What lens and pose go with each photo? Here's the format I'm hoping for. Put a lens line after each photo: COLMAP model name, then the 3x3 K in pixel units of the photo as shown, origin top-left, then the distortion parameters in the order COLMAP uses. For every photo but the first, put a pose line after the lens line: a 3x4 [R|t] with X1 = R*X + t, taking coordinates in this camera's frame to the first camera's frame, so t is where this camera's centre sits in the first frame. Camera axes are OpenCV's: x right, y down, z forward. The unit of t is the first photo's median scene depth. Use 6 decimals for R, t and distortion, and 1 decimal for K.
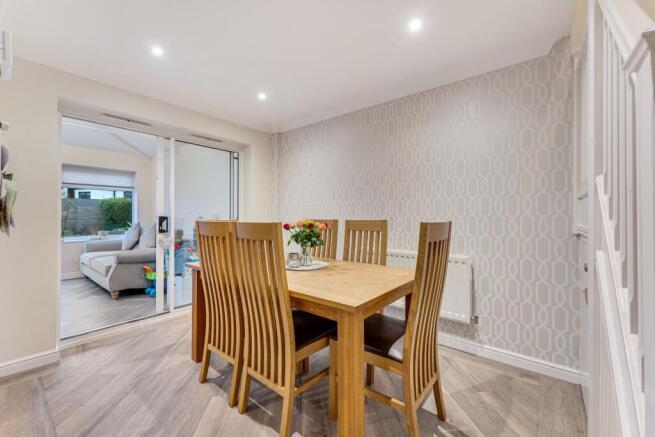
lens RADIAL K [[264.9, 0, 329.3], [0, 264.9, 214.2], [0, 0, 1]] dist [-0.002439, -0.000903]
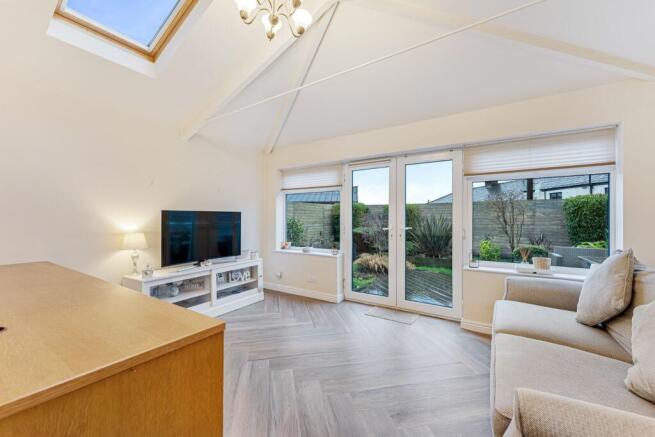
lens RADIAL K [[264.9, 0, 329.0], [0, 264.9, 214.3], [0, 0, 1]] dist [-0.002439, -0.000903]
pose [[0.093912, -0.009963, -0.995531, -0.358073], [0.005521, 0.999940, -0.009487, -0.014026], [0.995565, -0.004606, 0.093961, 0.499620]]
